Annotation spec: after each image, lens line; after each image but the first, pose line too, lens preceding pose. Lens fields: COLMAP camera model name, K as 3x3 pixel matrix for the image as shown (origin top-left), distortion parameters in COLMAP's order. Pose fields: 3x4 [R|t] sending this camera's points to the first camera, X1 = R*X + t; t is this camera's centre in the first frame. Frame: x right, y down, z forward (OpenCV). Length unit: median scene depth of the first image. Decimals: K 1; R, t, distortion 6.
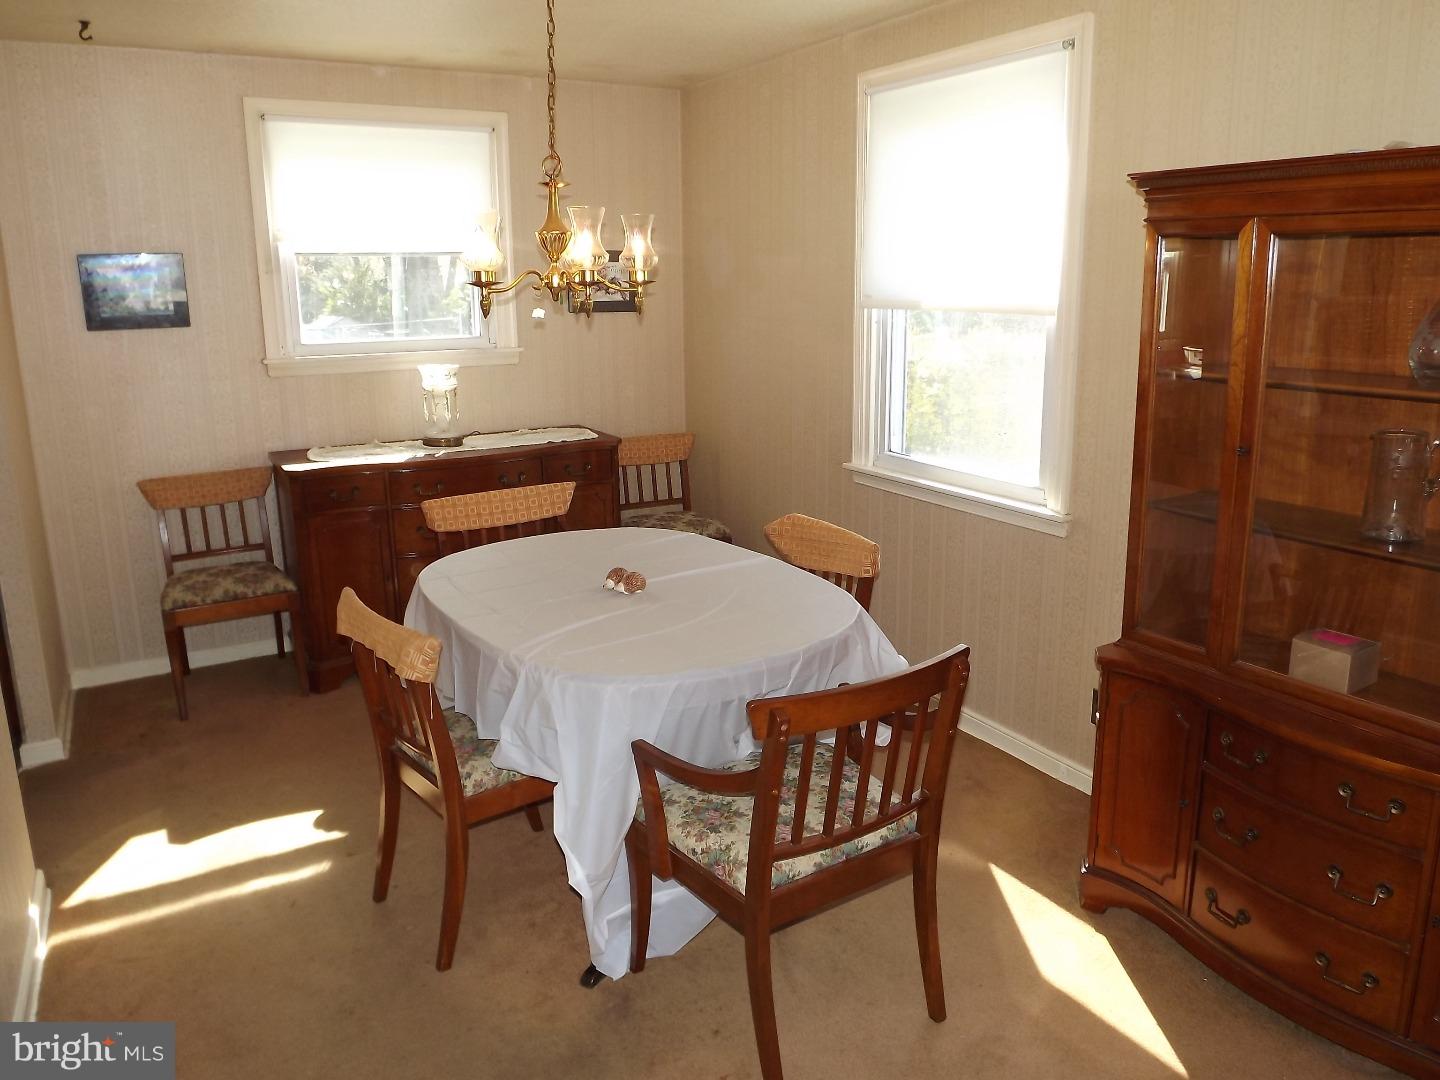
lens RADIAL K [[1027.8, 0, 735.2], [0, 1027.8, 518.0], [0, 0, 1]] dist [-0.081951, 0.027138]
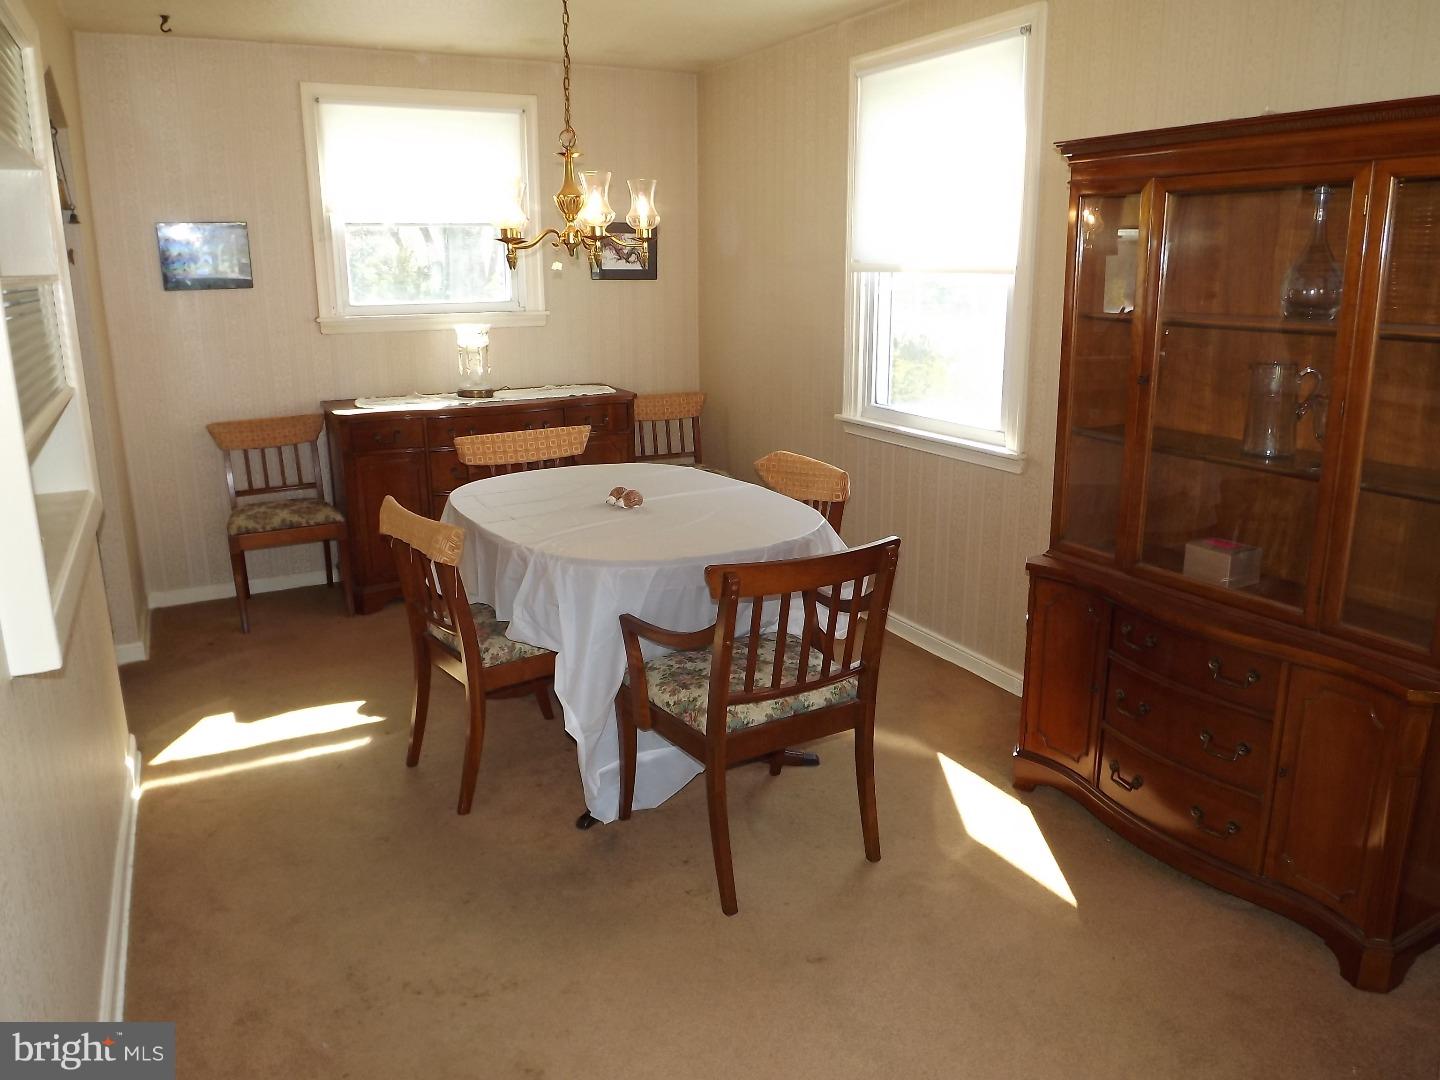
lens RADIAL K [[1029.0, 0, 720.0], [0, 1029.0, 540.0], [0, 0, 1]] dist [-0.085904, 0.006204]
pose [[0.998535, 0.019635, -0.050415, 0.058972], [-0.018045, 0.999331, 0.031812, 0.069368], [0.051006, -0.030856, 0.998222, -0.154572]]
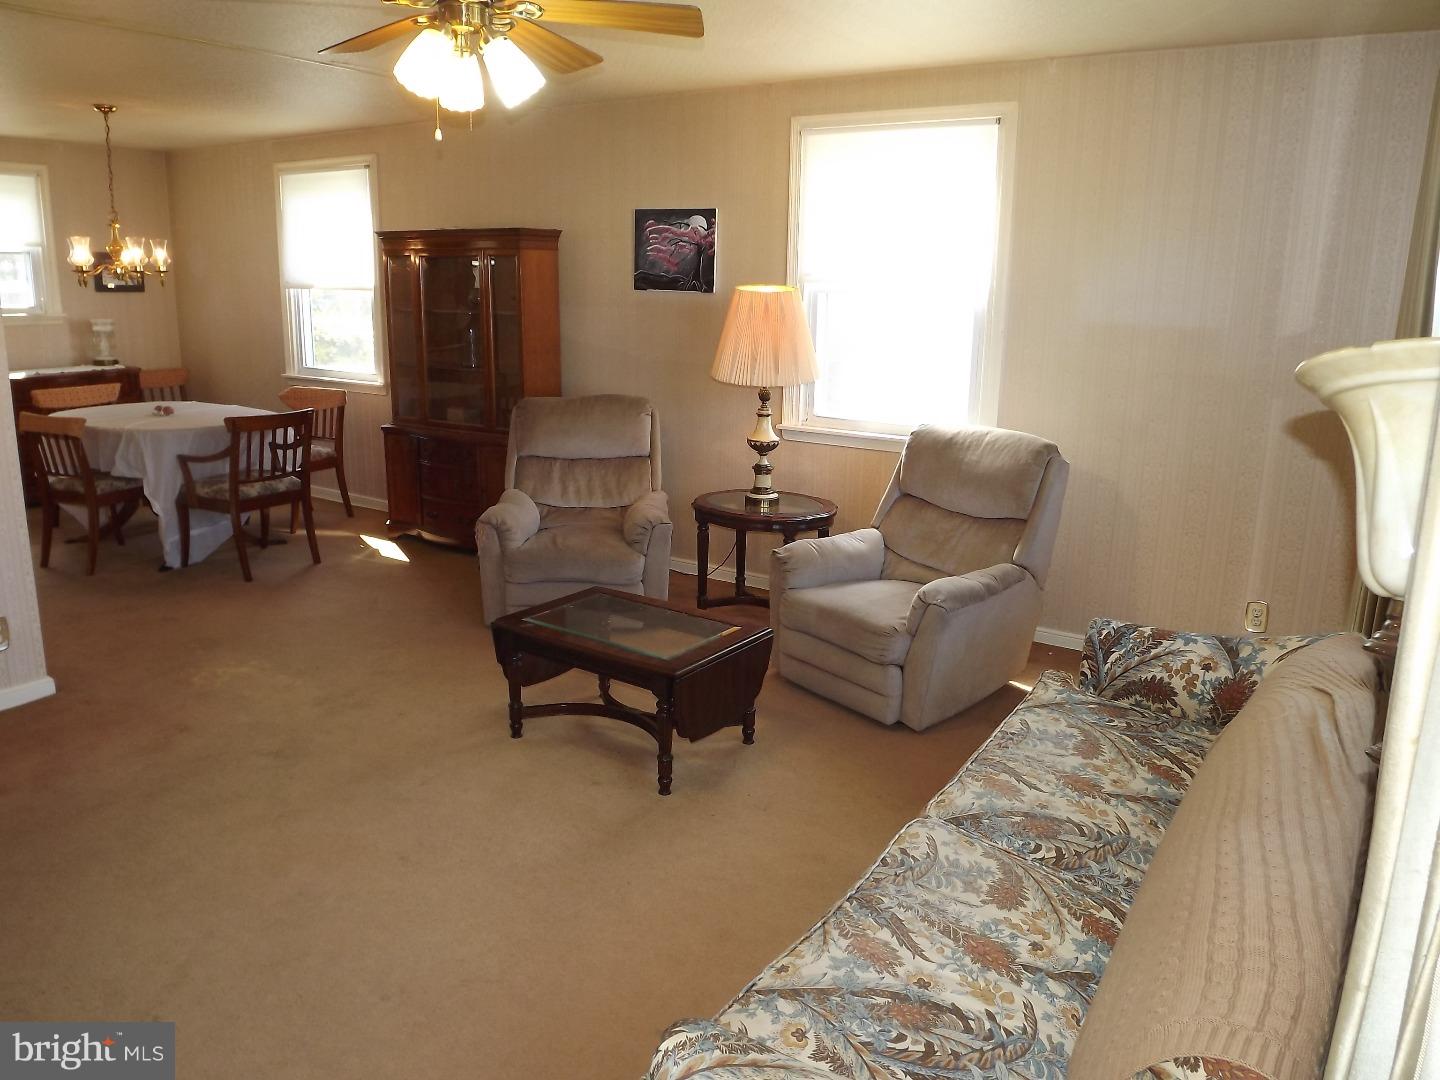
lens RADIAL K [[1027.8, 0, 735.2], [0, 1027.8, 518.0], [0, 0, 1]] dist [-0.081951, 0.027138]
pose [[0.890910, -0.072613, 0.448339, 0.001713], [0.072919, 0.997200, 0.016605, 0.332482], [-0.448289, 0.017899, 0.893709, -1.382890]]
